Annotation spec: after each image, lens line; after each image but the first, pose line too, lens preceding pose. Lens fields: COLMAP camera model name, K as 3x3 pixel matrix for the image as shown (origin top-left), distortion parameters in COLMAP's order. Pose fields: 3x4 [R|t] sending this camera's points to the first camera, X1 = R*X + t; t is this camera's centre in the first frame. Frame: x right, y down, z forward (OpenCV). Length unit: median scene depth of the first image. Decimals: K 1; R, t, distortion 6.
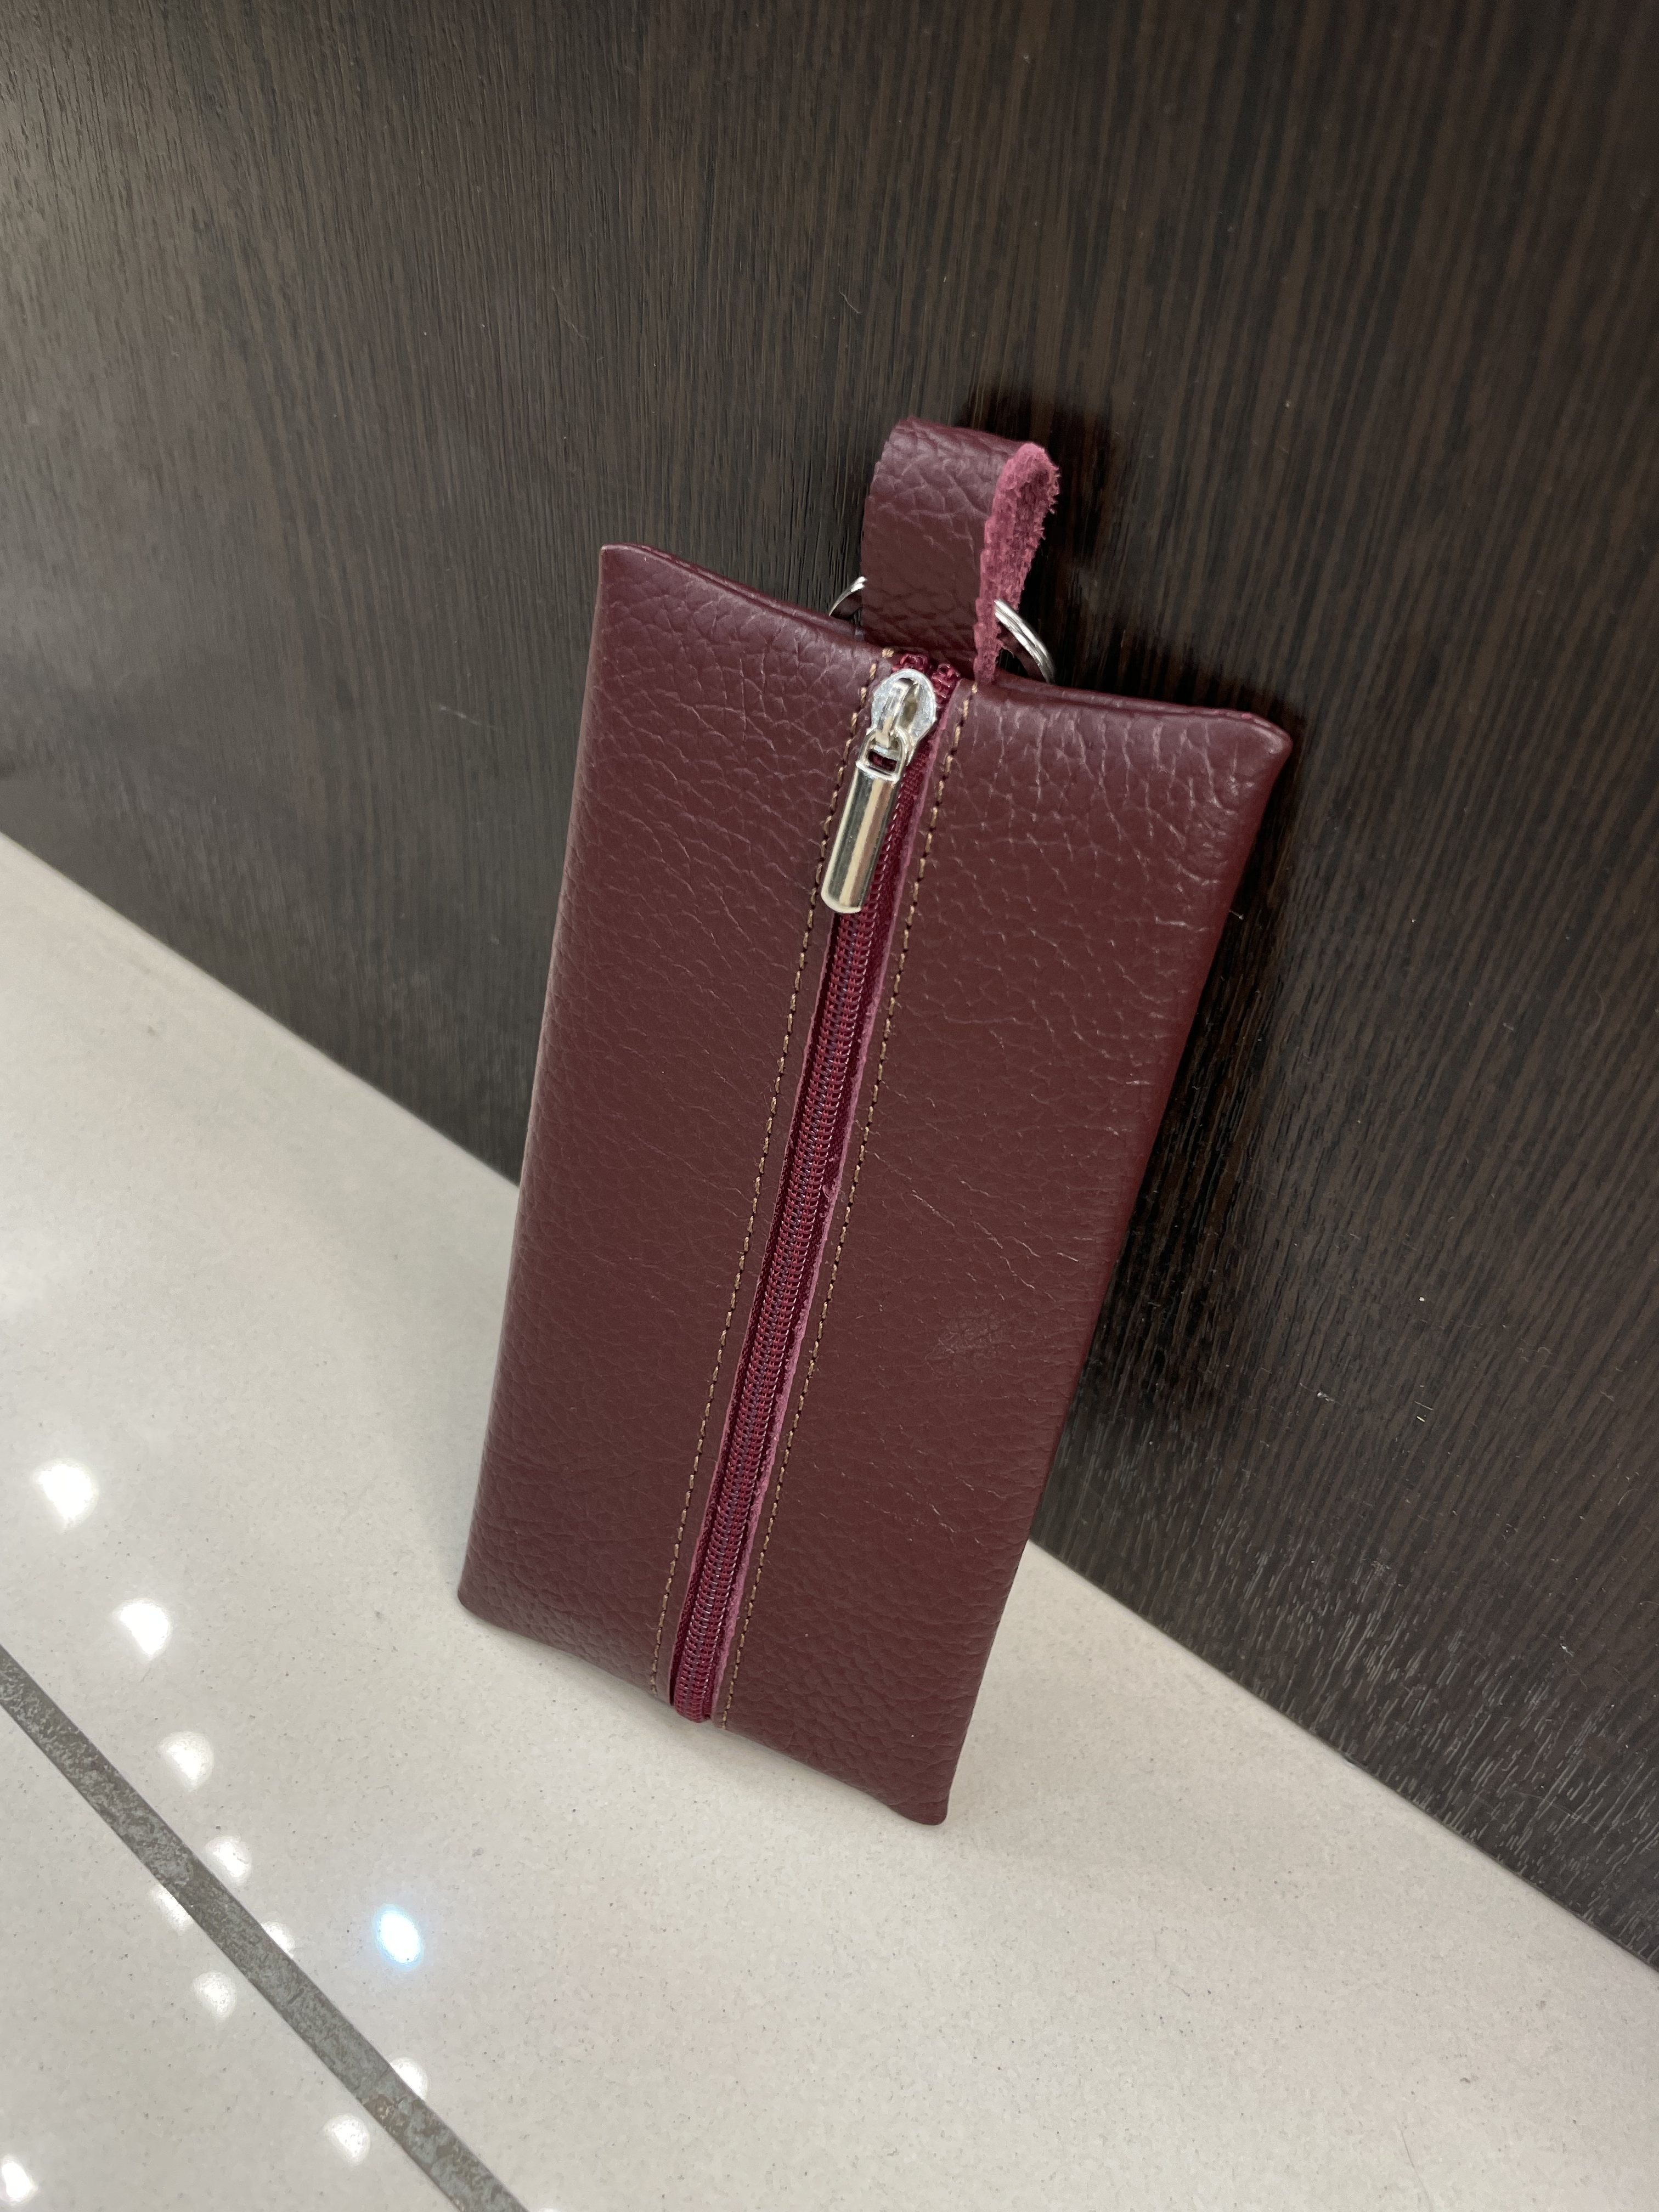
lens RADIAL K [[1737.3, 0, 830.6], [0, 1737.3, 1100.2], [0, 0, 1]] dist [0.042876, -0.104484]
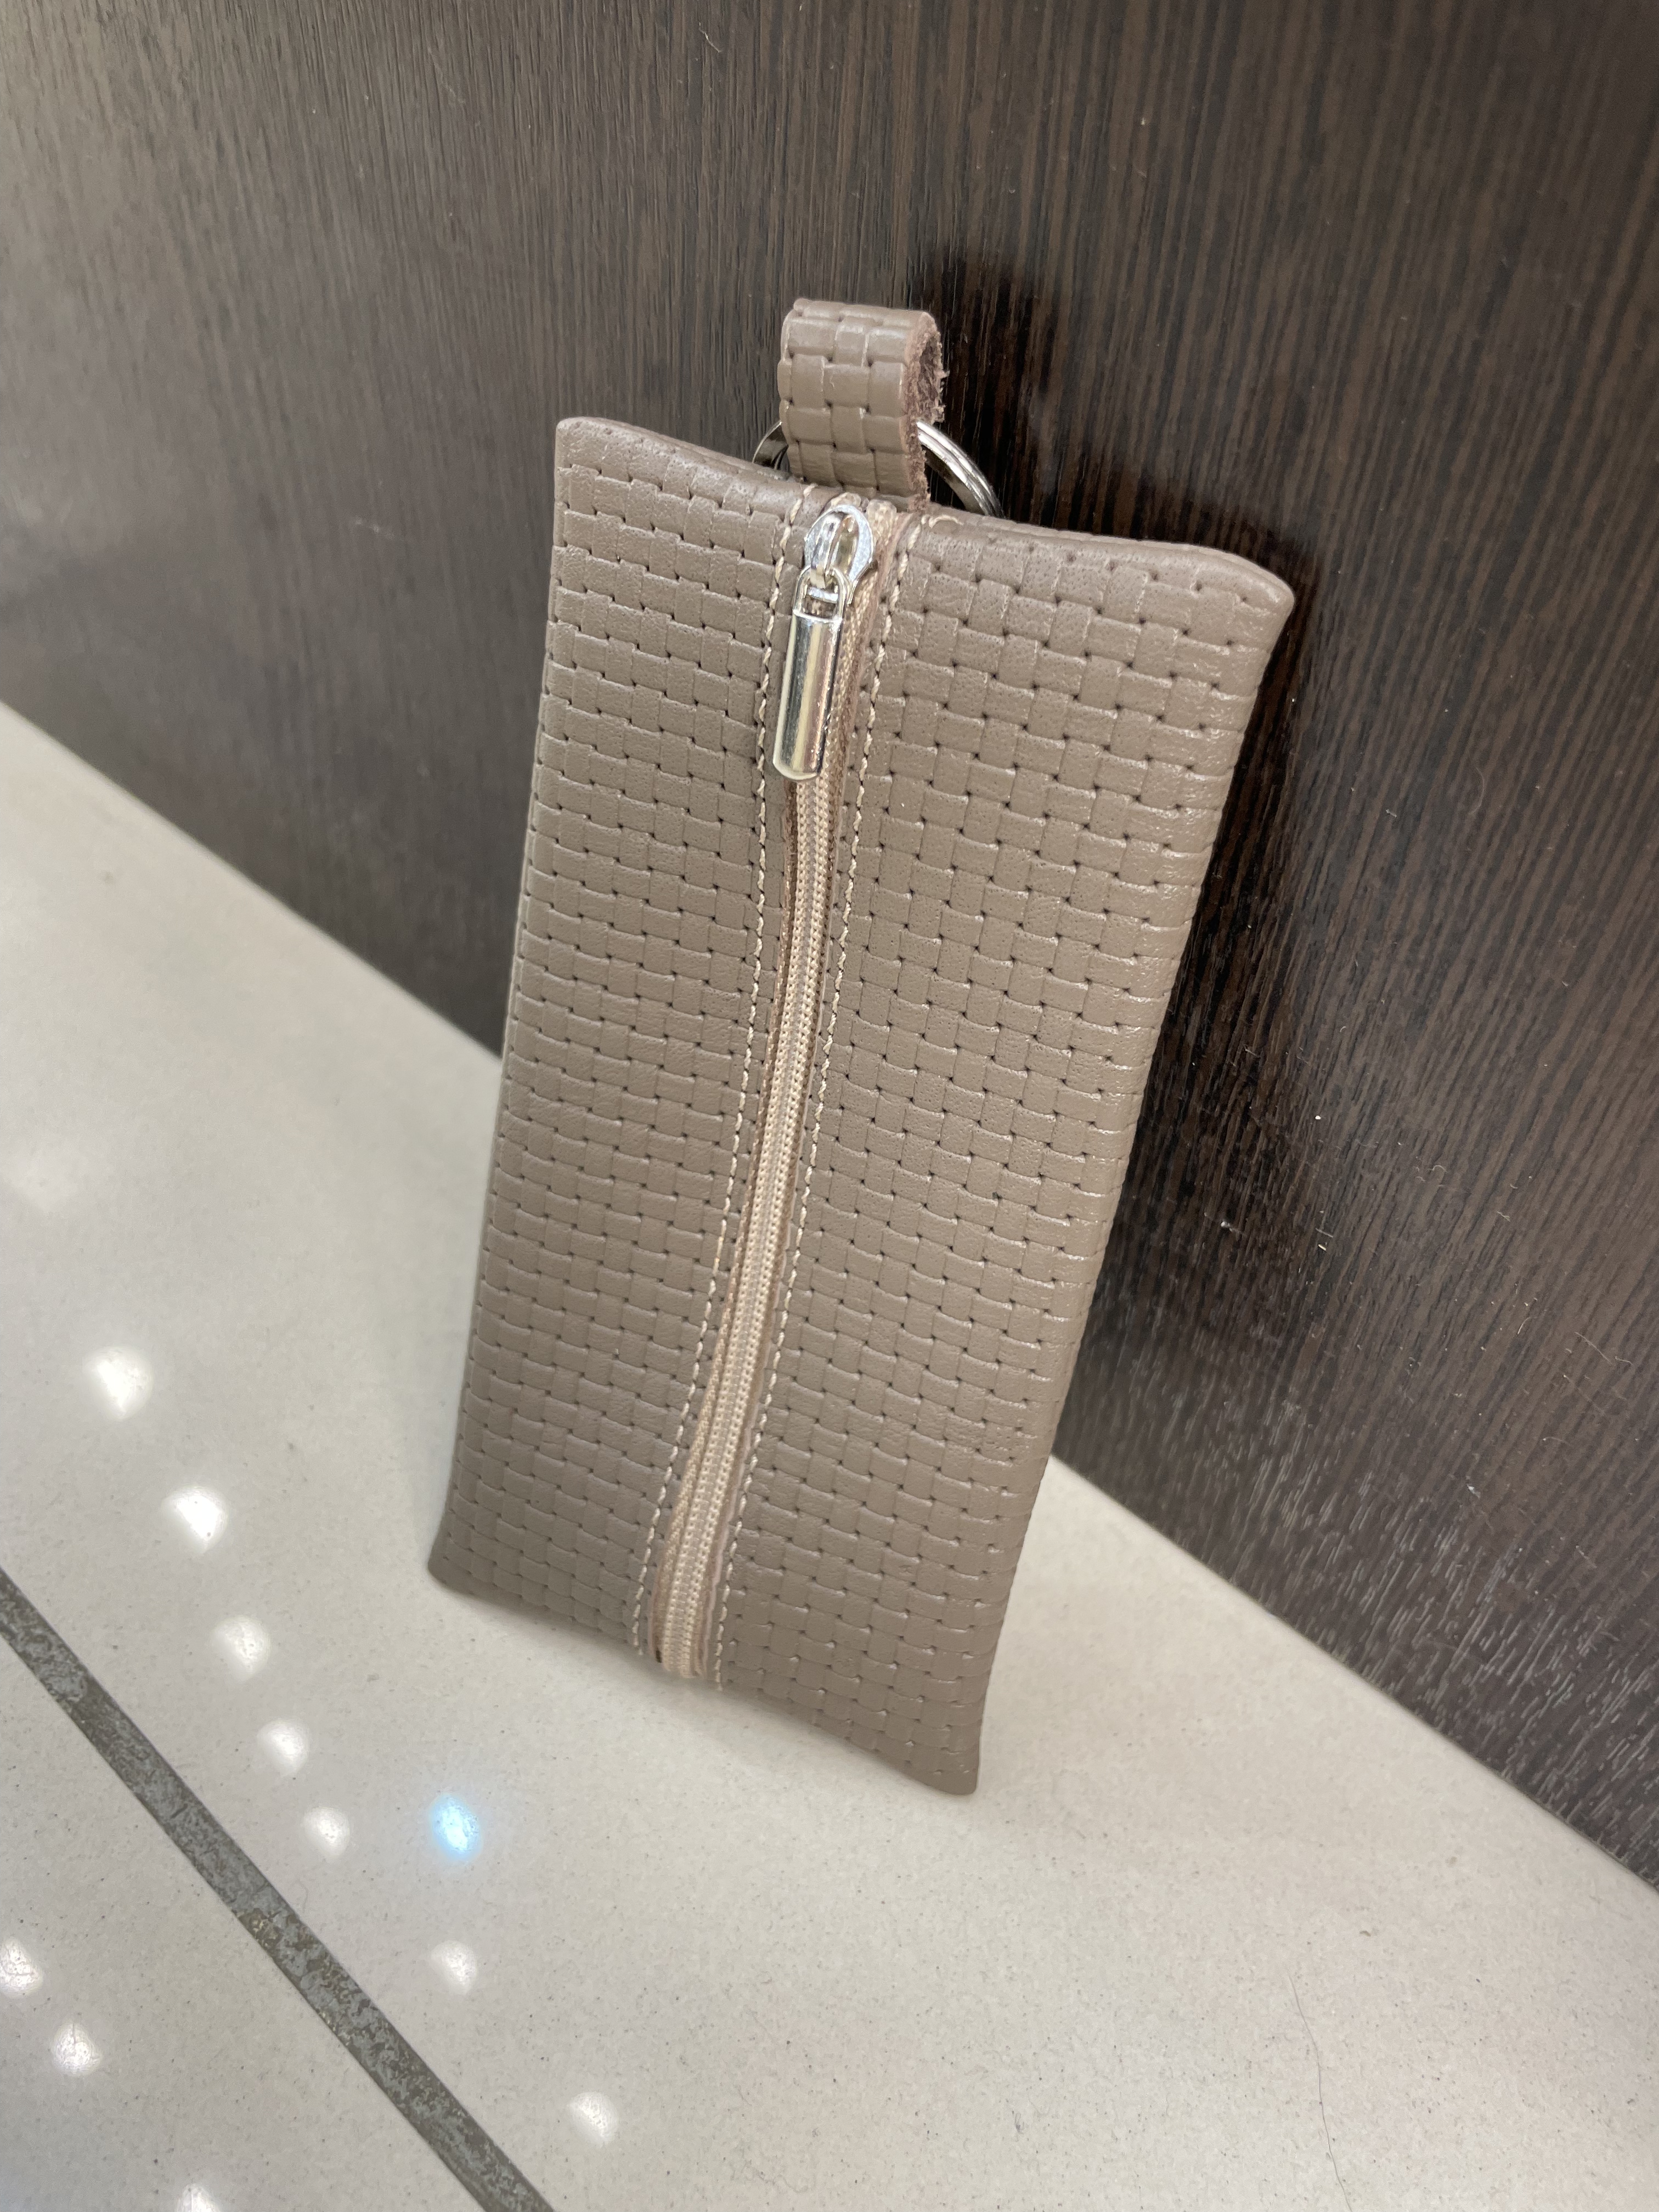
lens RADIAL K [[1737.3, 0, 847.9], [0, 1737.3, 1095.3], [0, 0, 1]] dist [0.042876, -0.104484]
pose [[0.999320, 0.013698, -0.034245, 0.097945], [-0.012284, 0.999077, 0.041156, 0.056589], [0.034778, -0.040707, 0.998566, 0.032423]]
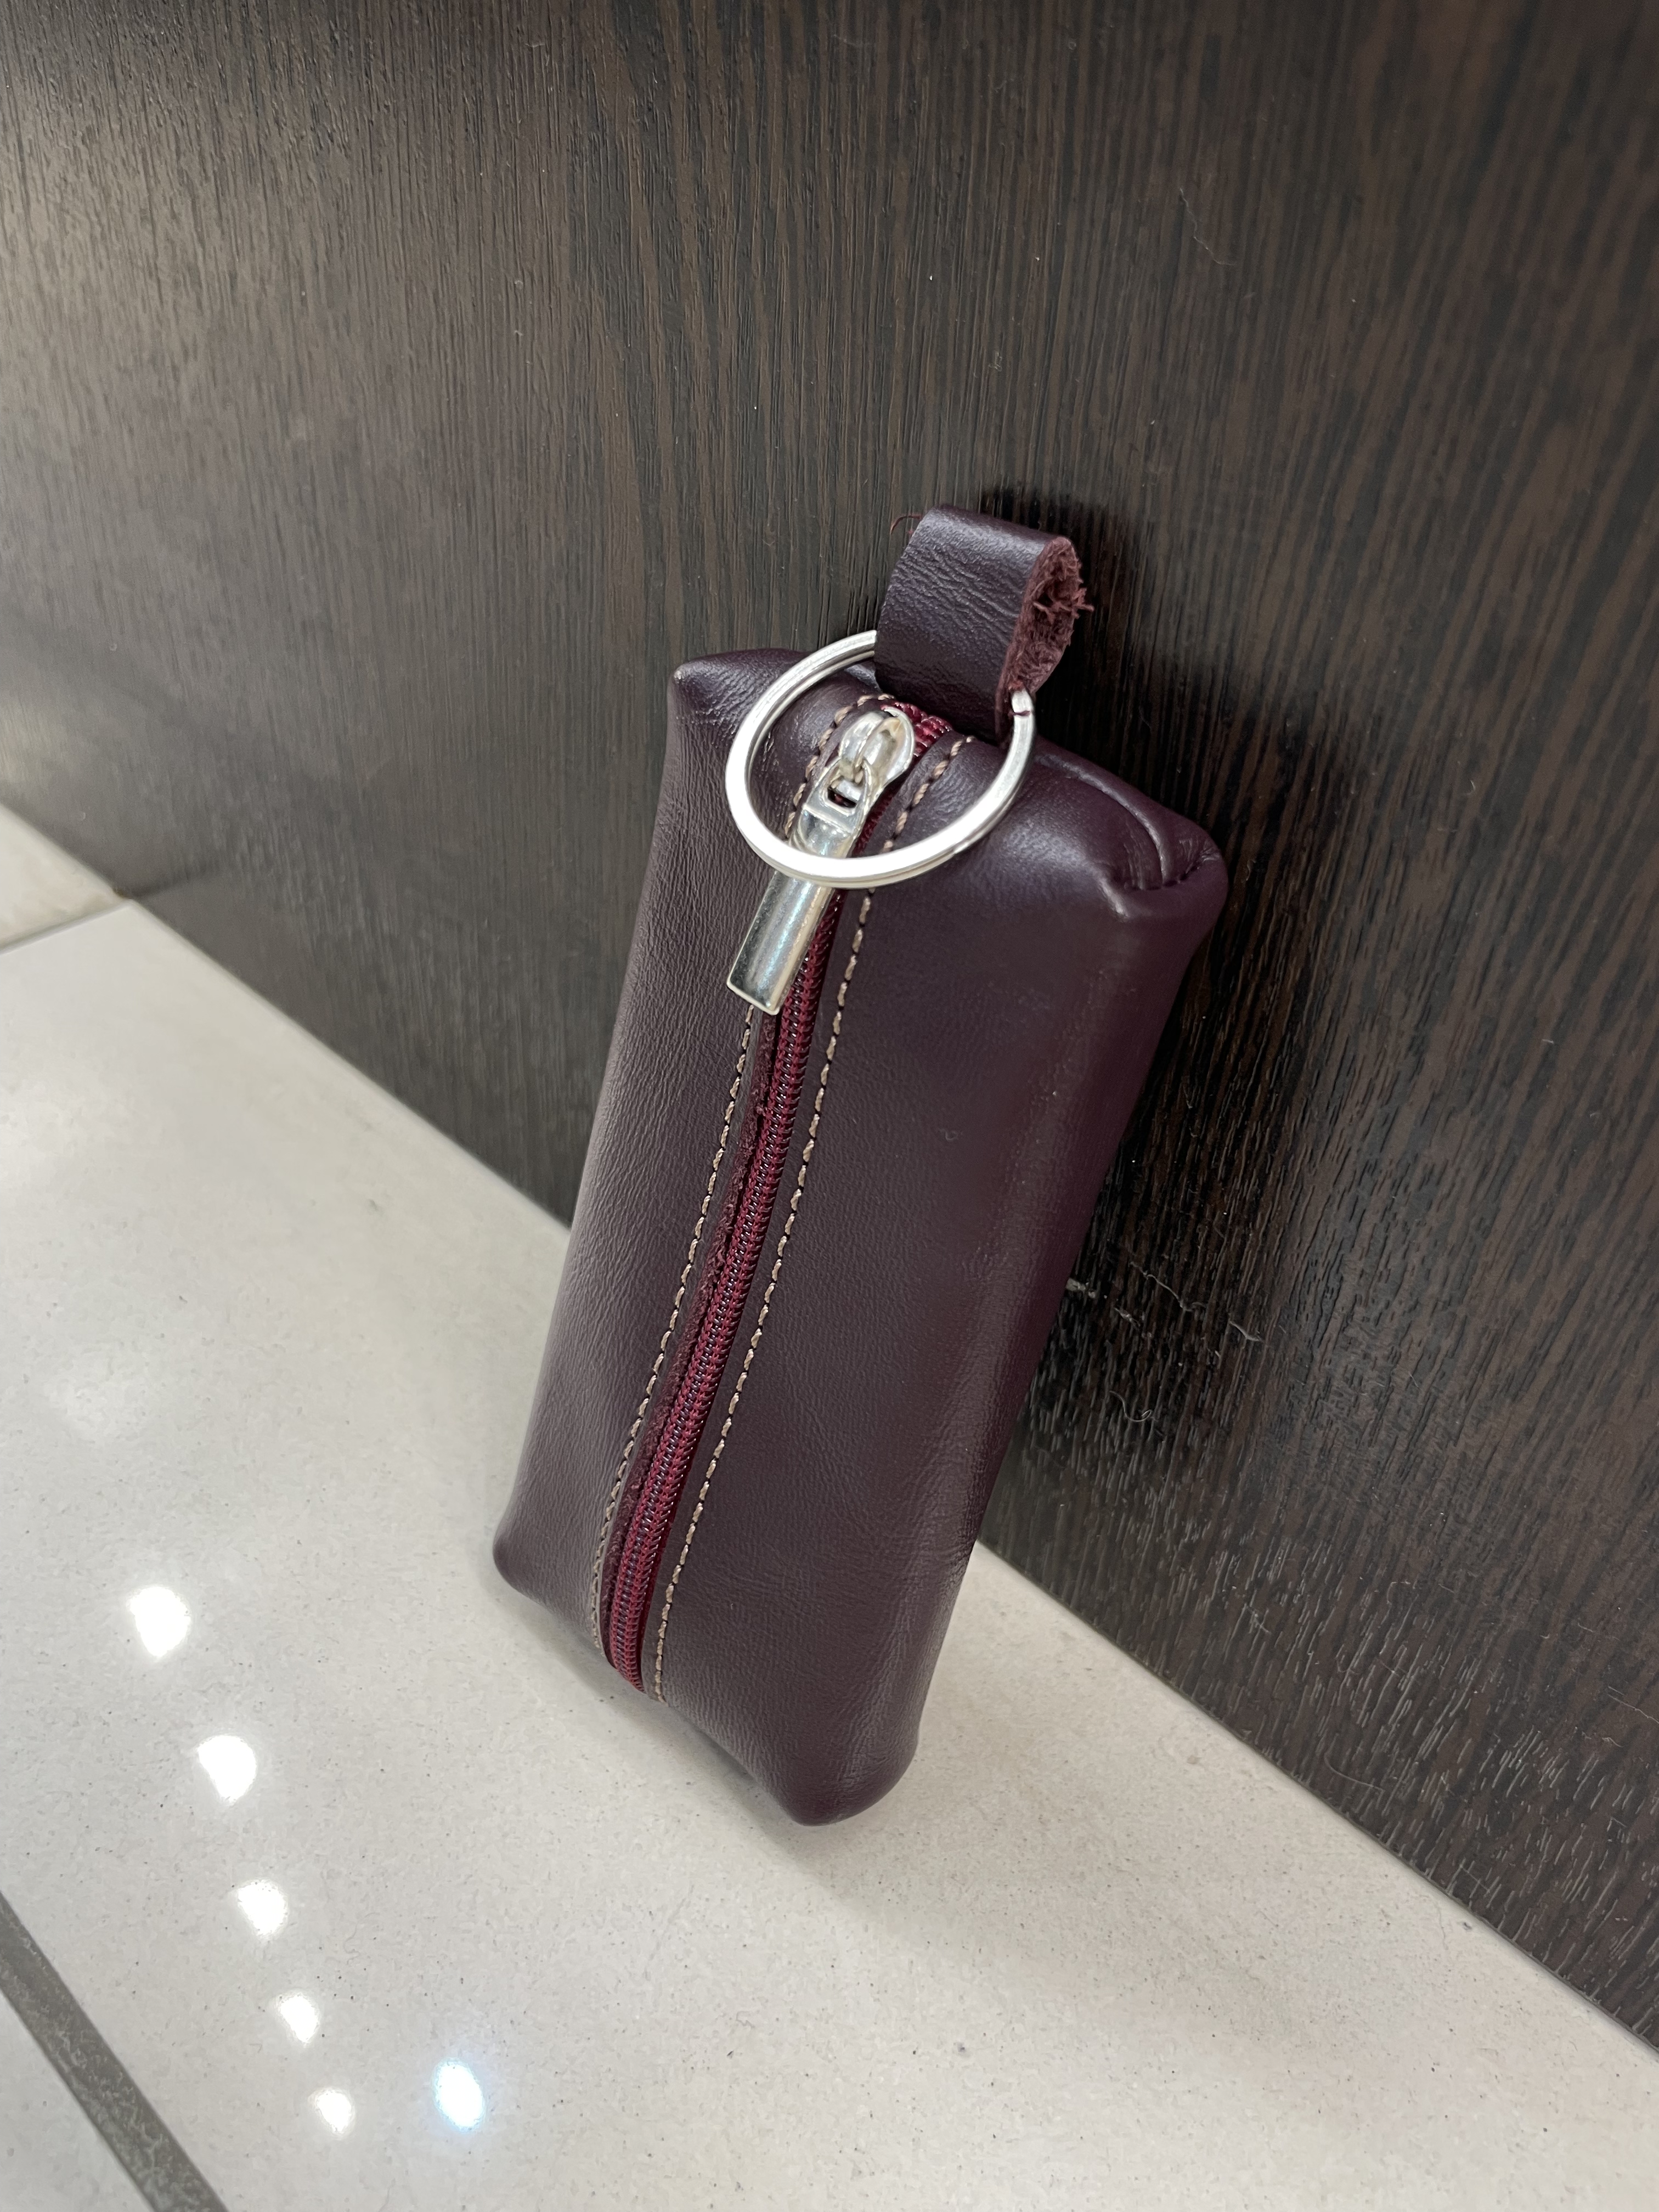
lens RADIAL K [[1737.3, 0, 821.8], [0, 1737.3, 1084.5], [0, 0, 1]] dist [0.042876, -0.104484]
pose [[0.997660, 0.040223, -0.055291, -0.217165], [-0.044143, 0.996455, -0.071610, -0.070421], [0.052214, 0.073883, 0.995899, 0.327818]]
